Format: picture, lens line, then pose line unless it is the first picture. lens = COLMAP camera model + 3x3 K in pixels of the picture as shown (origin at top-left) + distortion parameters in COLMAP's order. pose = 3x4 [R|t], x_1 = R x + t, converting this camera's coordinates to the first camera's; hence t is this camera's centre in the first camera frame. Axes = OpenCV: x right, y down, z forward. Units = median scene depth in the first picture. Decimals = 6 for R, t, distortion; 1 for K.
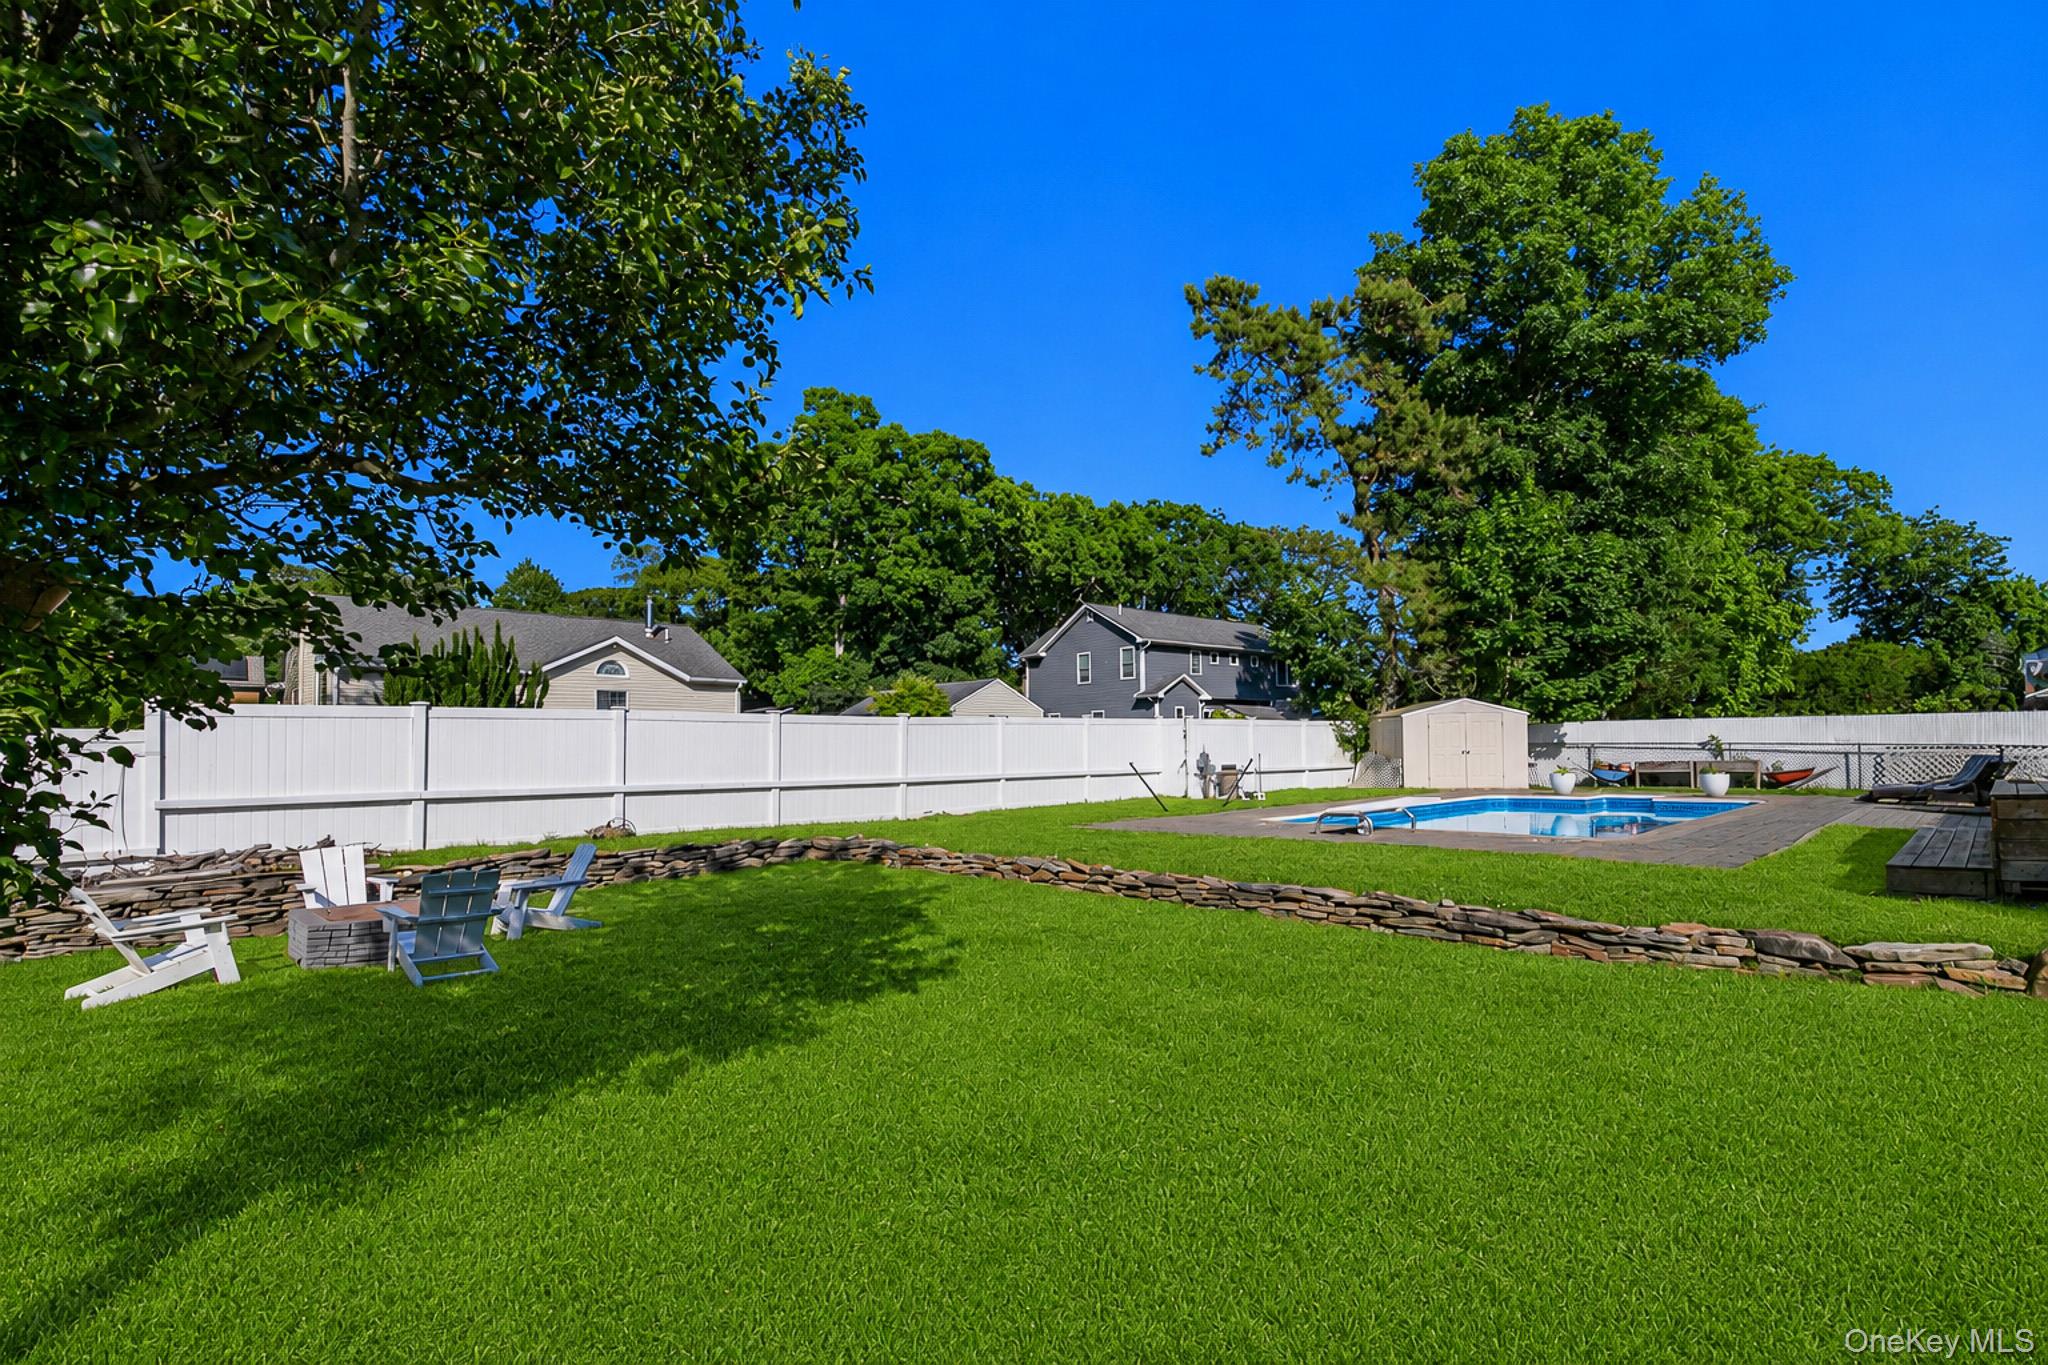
lens RADIAL K [[909.9, 0, 1037.1], [0, 909.9, 714.3], [0, 0, 1]] dist [0.000340, -0.000211]
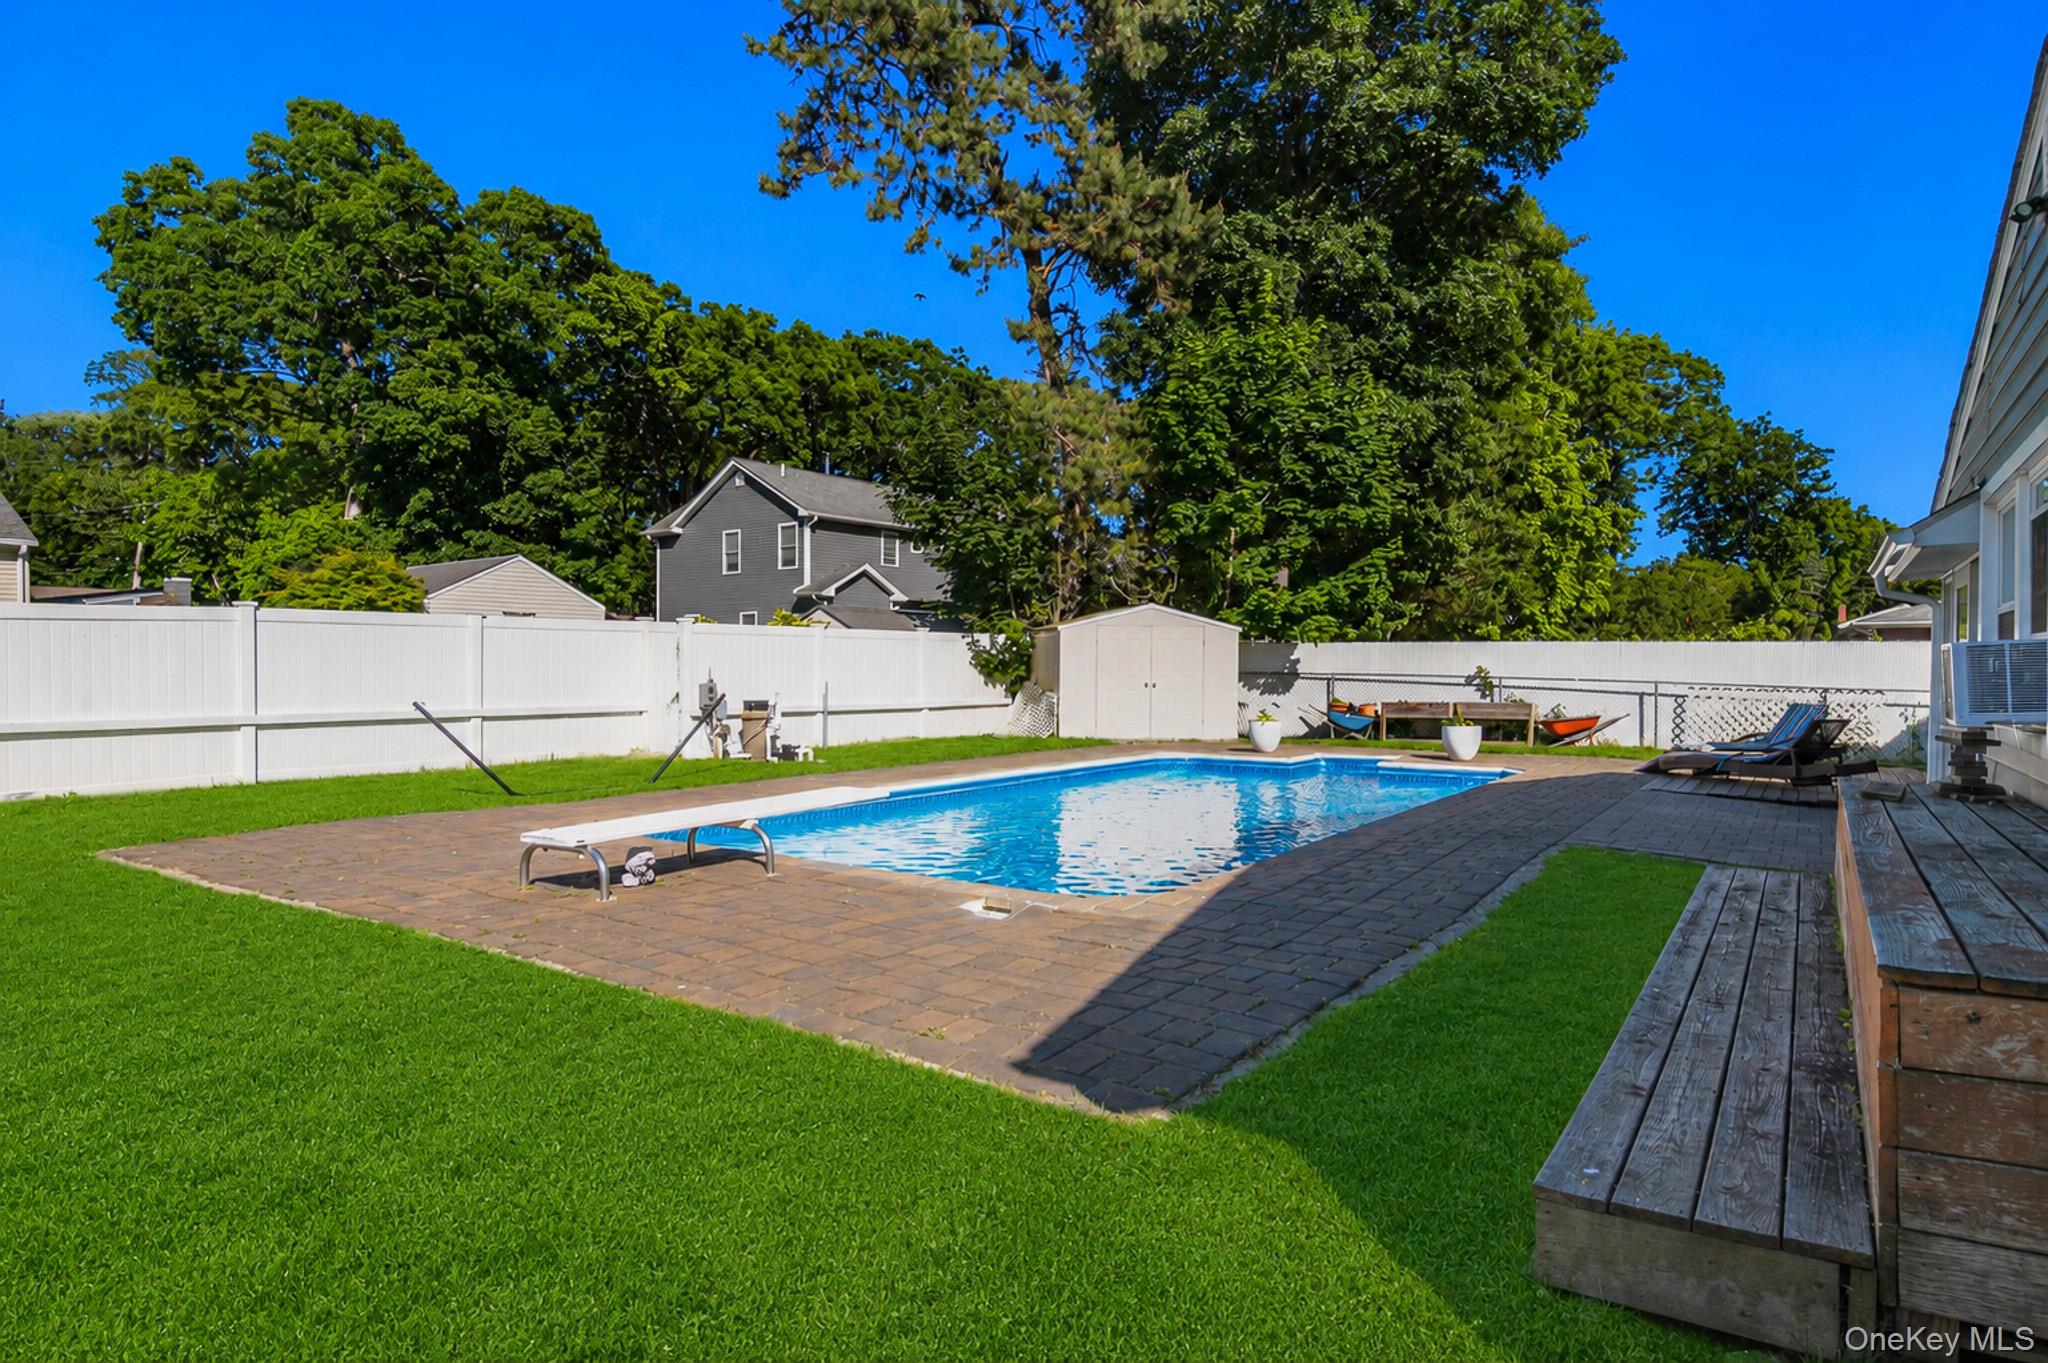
lens RADIAL K [[1122.2, 0, 1024.0], [0, 1122.2, 681.5], [0, 0, 1]] dist [0.000291, 0.001879]
pose [[0.979328, 0.013912, 0.201798, 0.109322], [-0.024506, 0.998444, 0.050094, 0.000188], [-0.200787, -0.054004, 0.978145, 0.109672]]
